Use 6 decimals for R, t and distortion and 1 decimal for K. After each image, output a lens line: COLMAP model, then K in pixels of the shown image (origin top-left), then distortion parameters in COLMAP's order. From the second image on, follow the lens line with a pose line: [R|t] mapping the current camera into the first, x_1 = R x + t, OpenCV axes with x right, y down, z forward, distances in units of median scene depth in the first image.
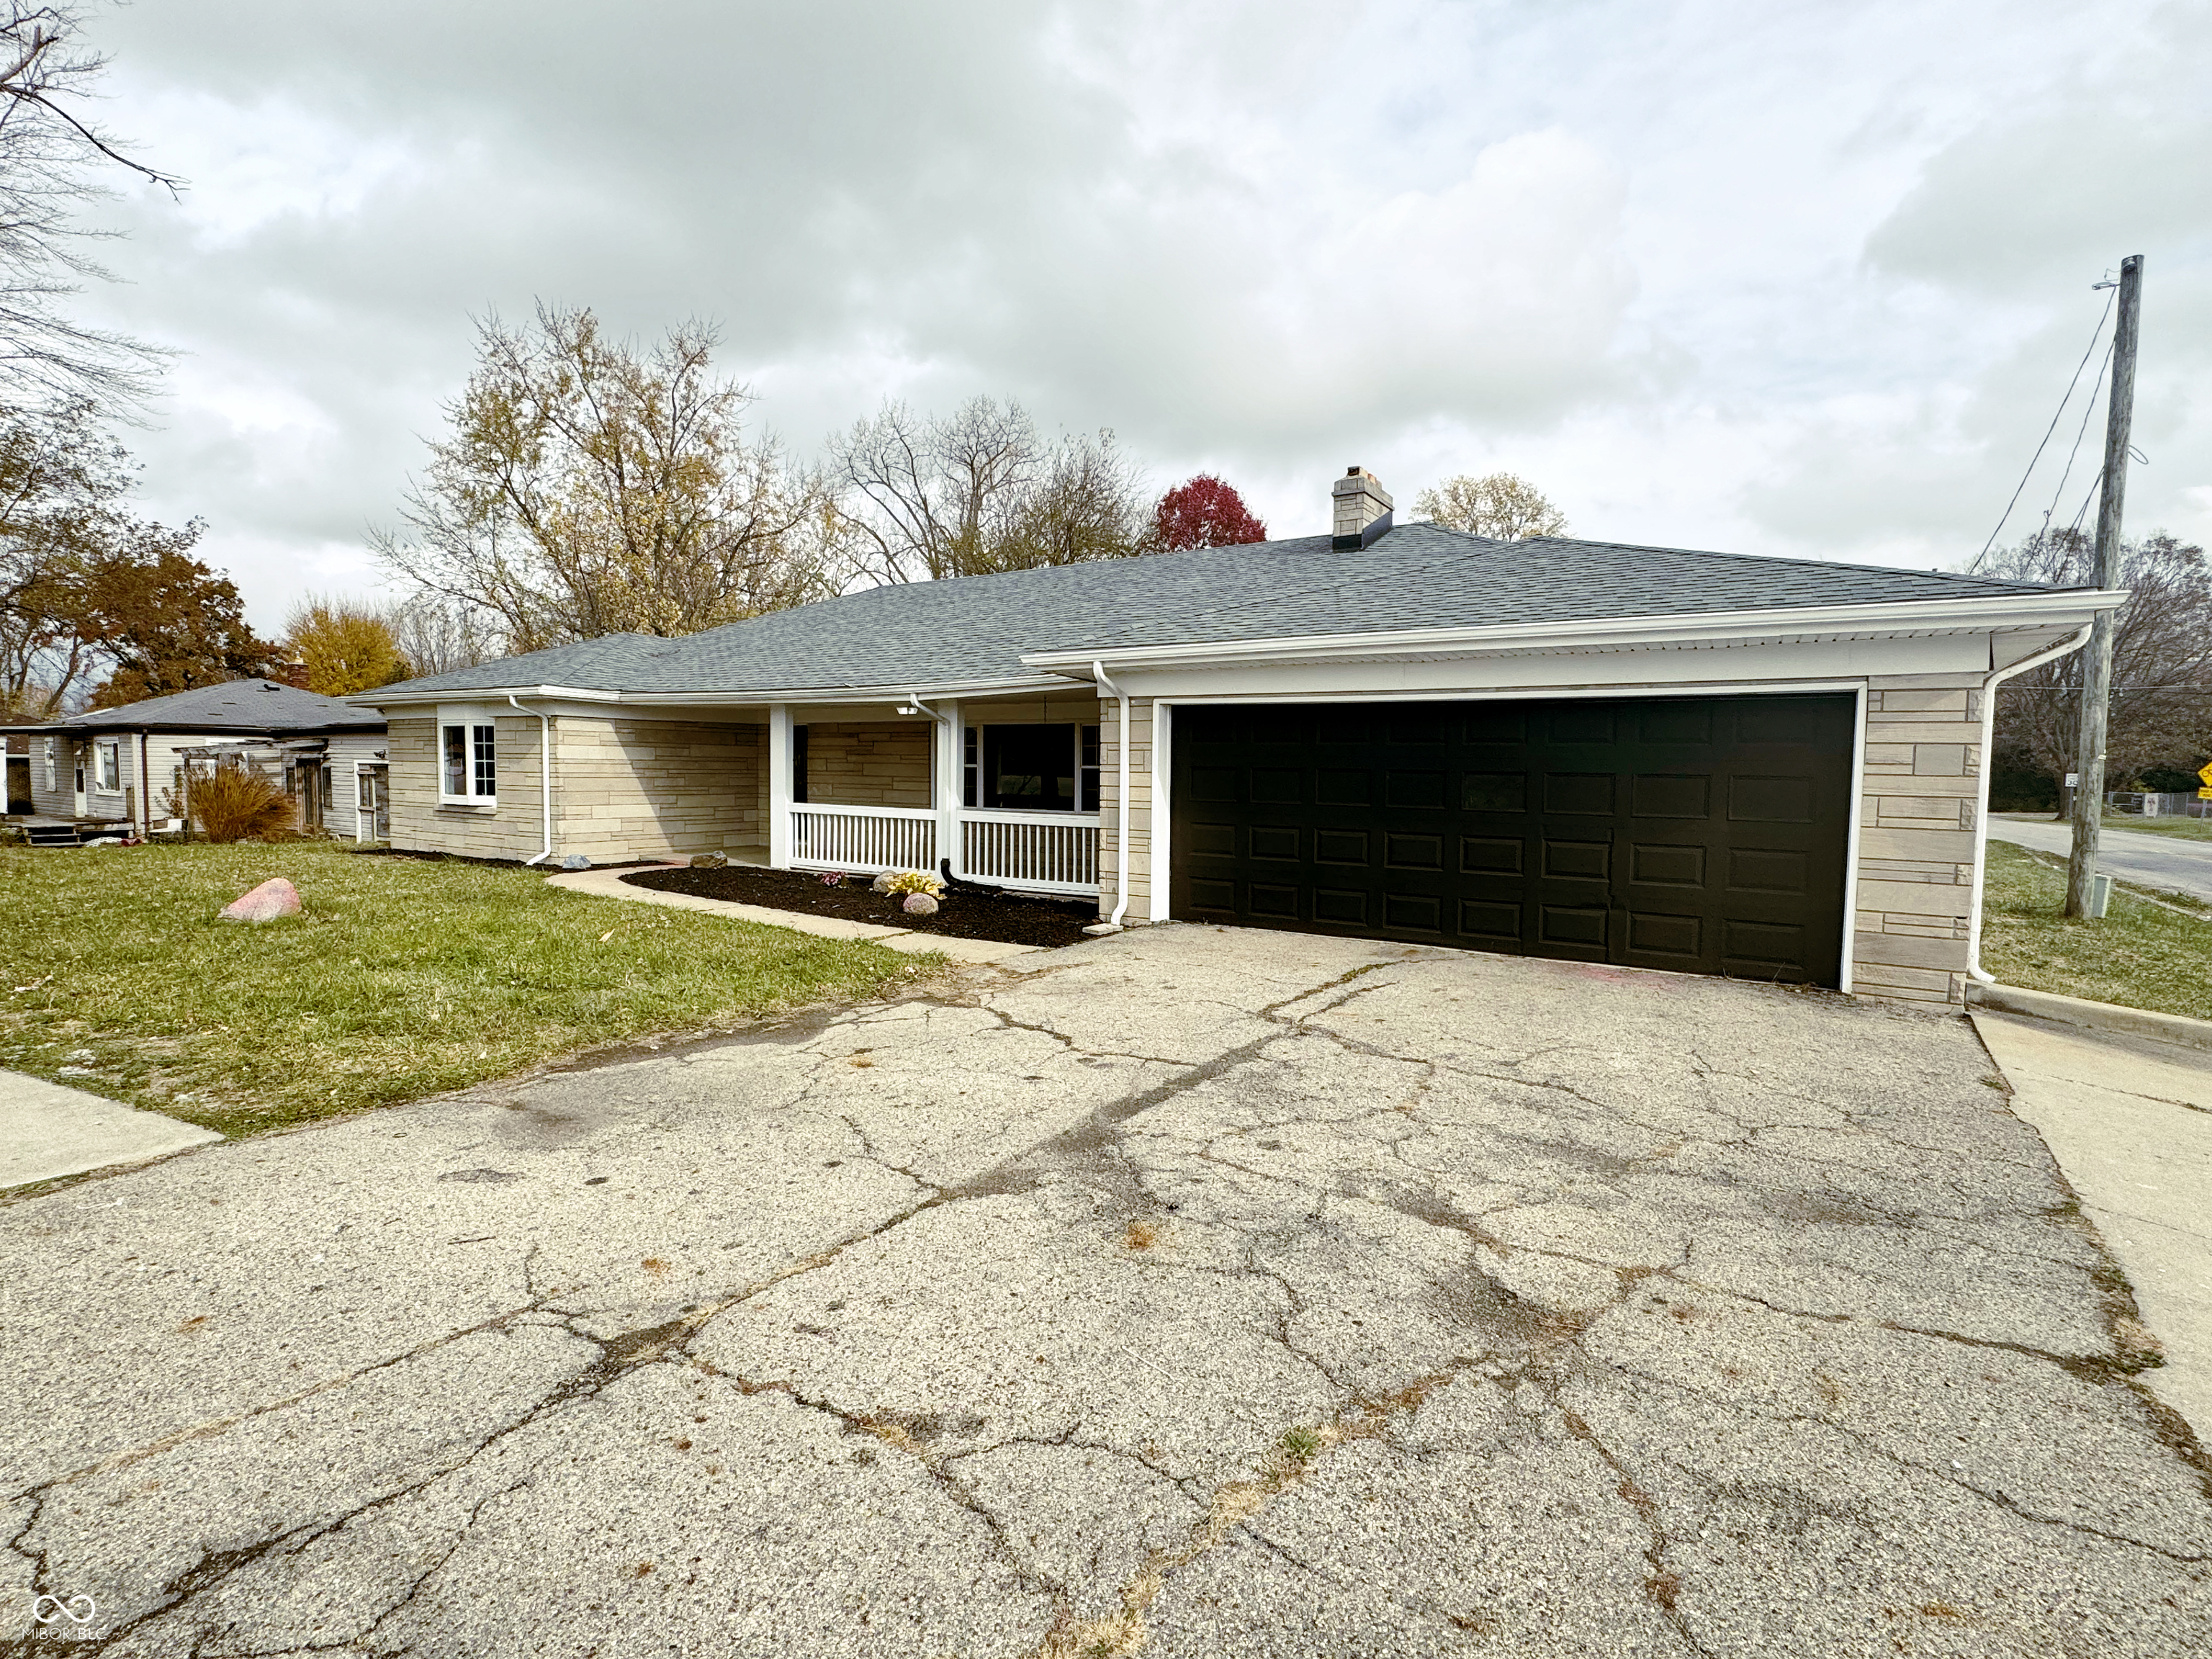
lens RADIAL K [[1061.7, 0, 1093.4], [0, 1061.7, 828.0], [0, 0, 1]] dist [-0.019770, 0.000151]
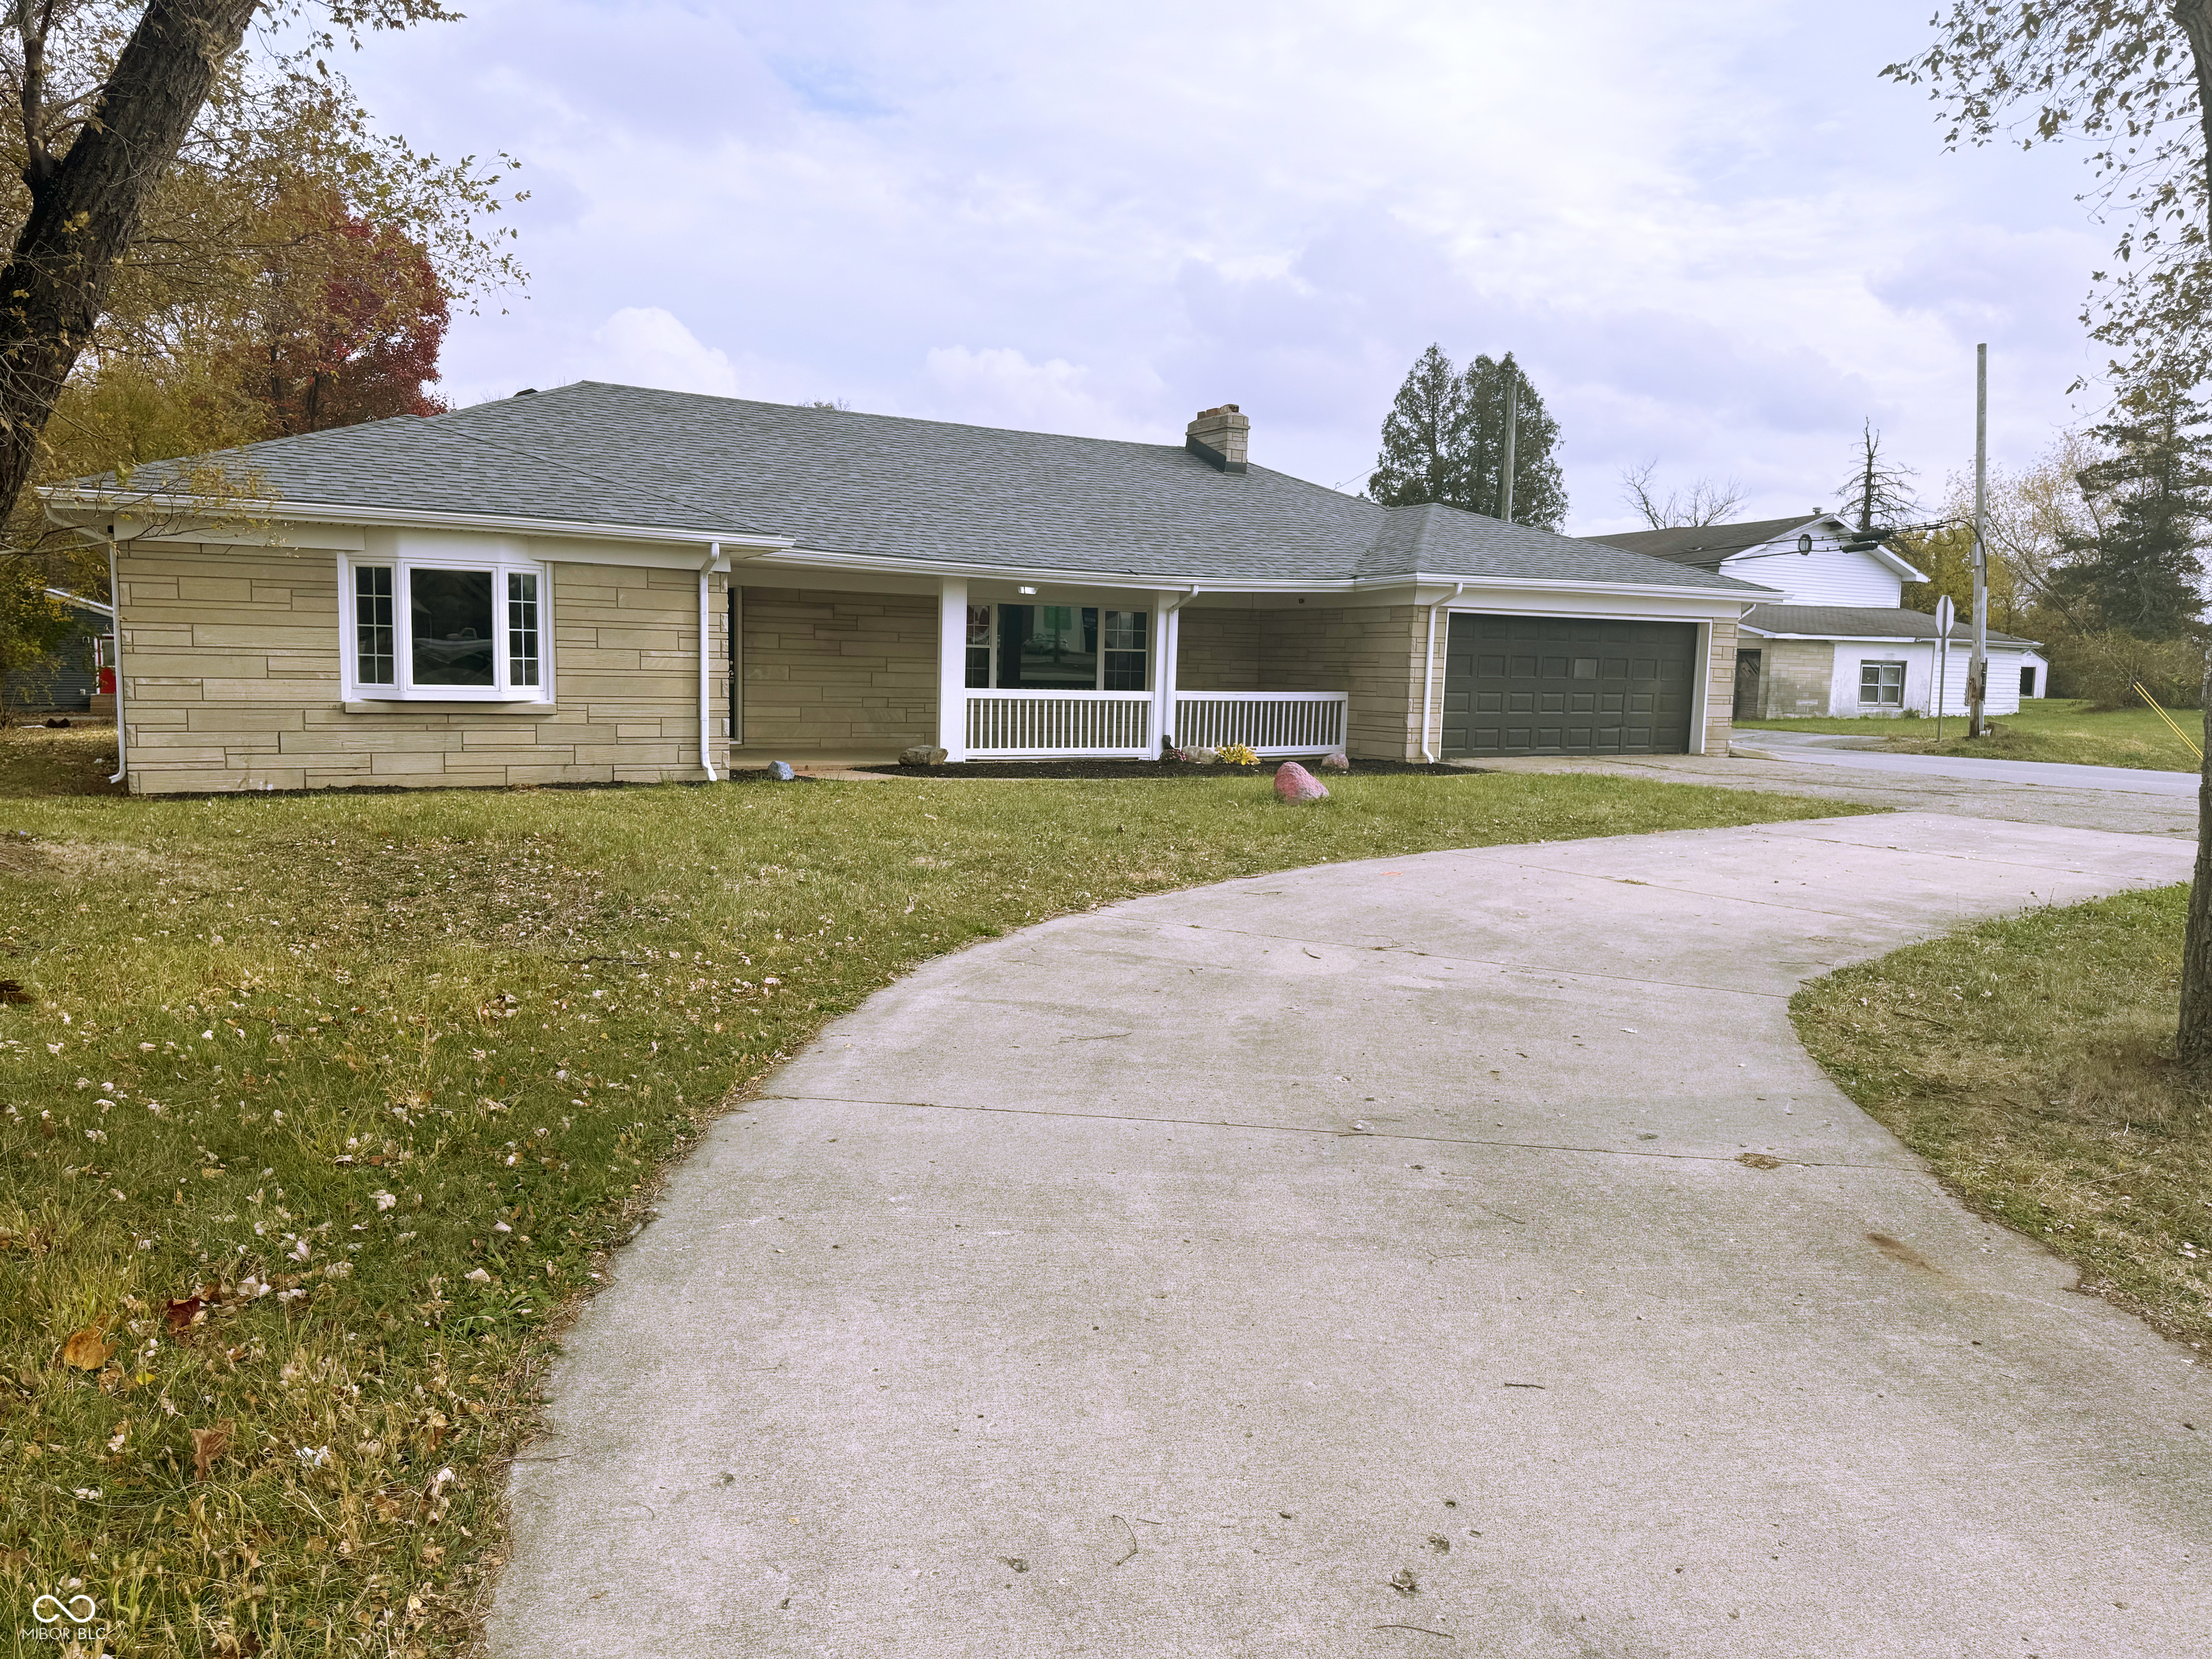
lens RADIAL K [[1571.2, 0, 1109.4], [0, 1571.2, 842.1], [0, 0, 1]] dist [0.078696, -0.102113]
pose [[0.438909, -0.105736, 0.892289, -1.287057], [0.035540, 0.994318, 0.100345, -0.020611], [-0.897829, -0.012331, 0.440172, 0.266057]]
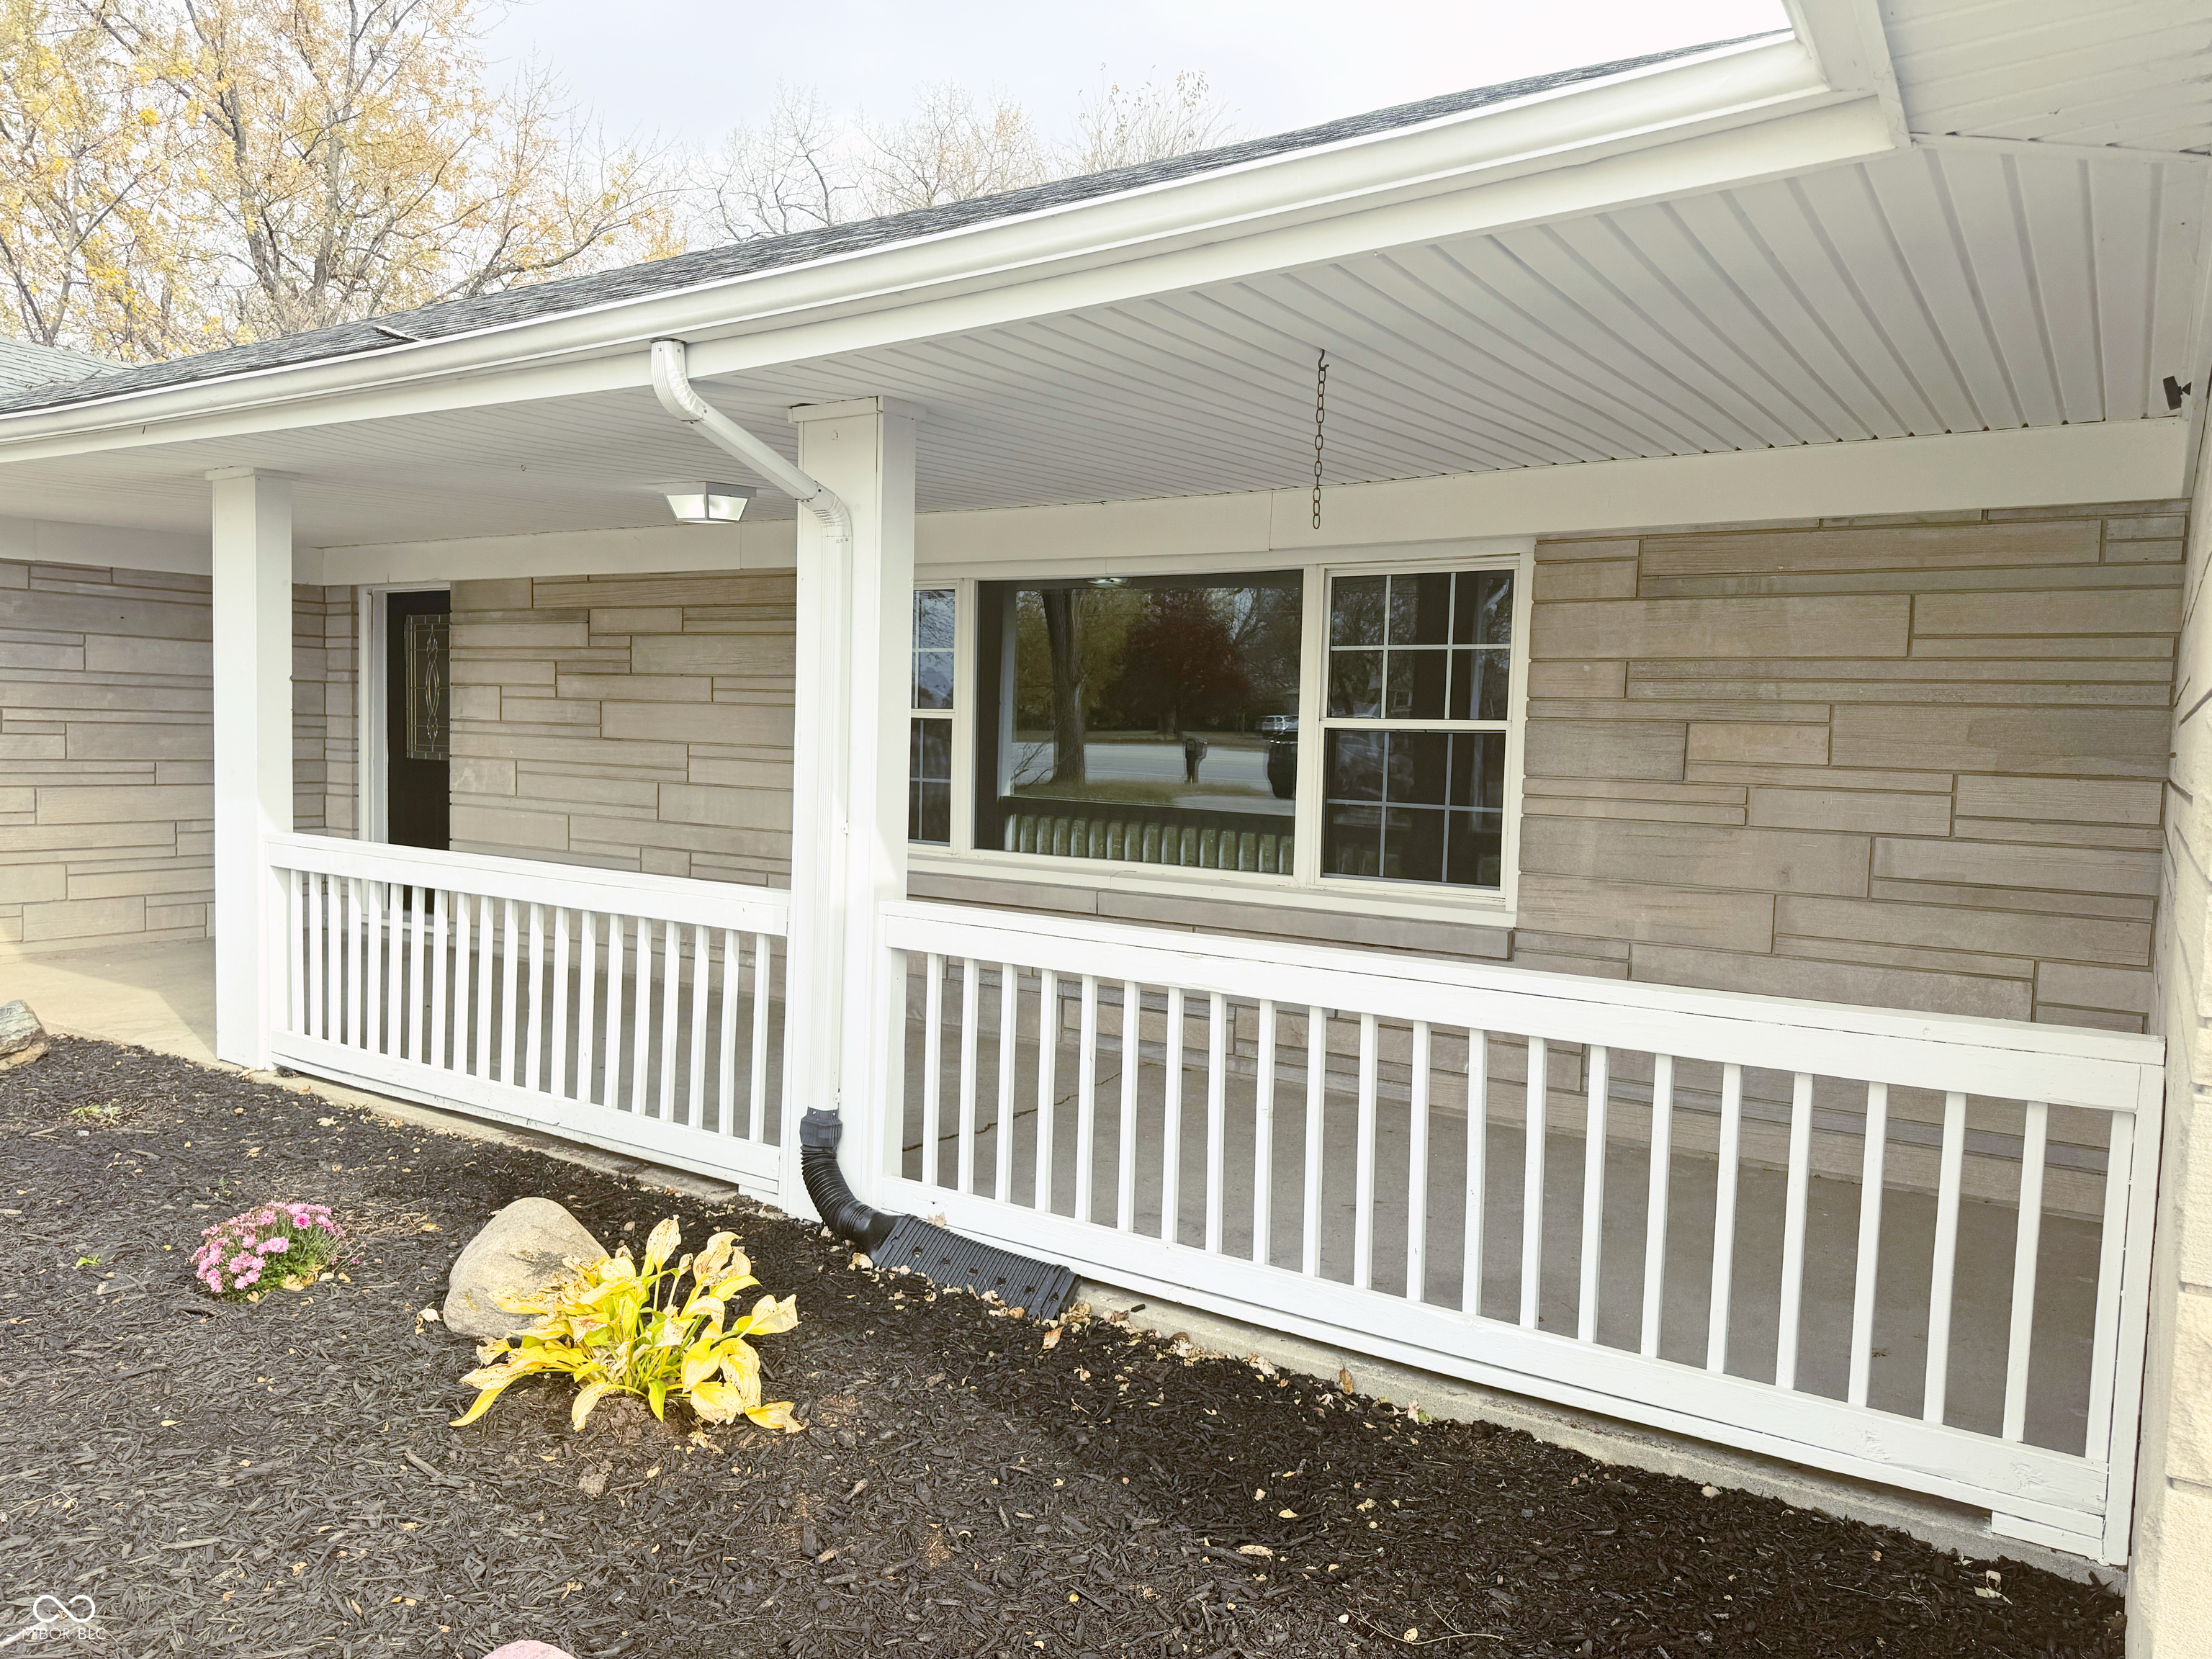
lens RADIAL K [[1571.2, 0, 1110.2], [0, 1571.2, 833.3], [0, 0, 1]] dist [0.078696, -0.102113]
pose [[0.999838, 0.016683, 0.006801, -0.063917], [-0.016740, 0.999825, 0.008359, -0.027623], [-0.006660, -0.008471, 0.999942, 0.521518]]
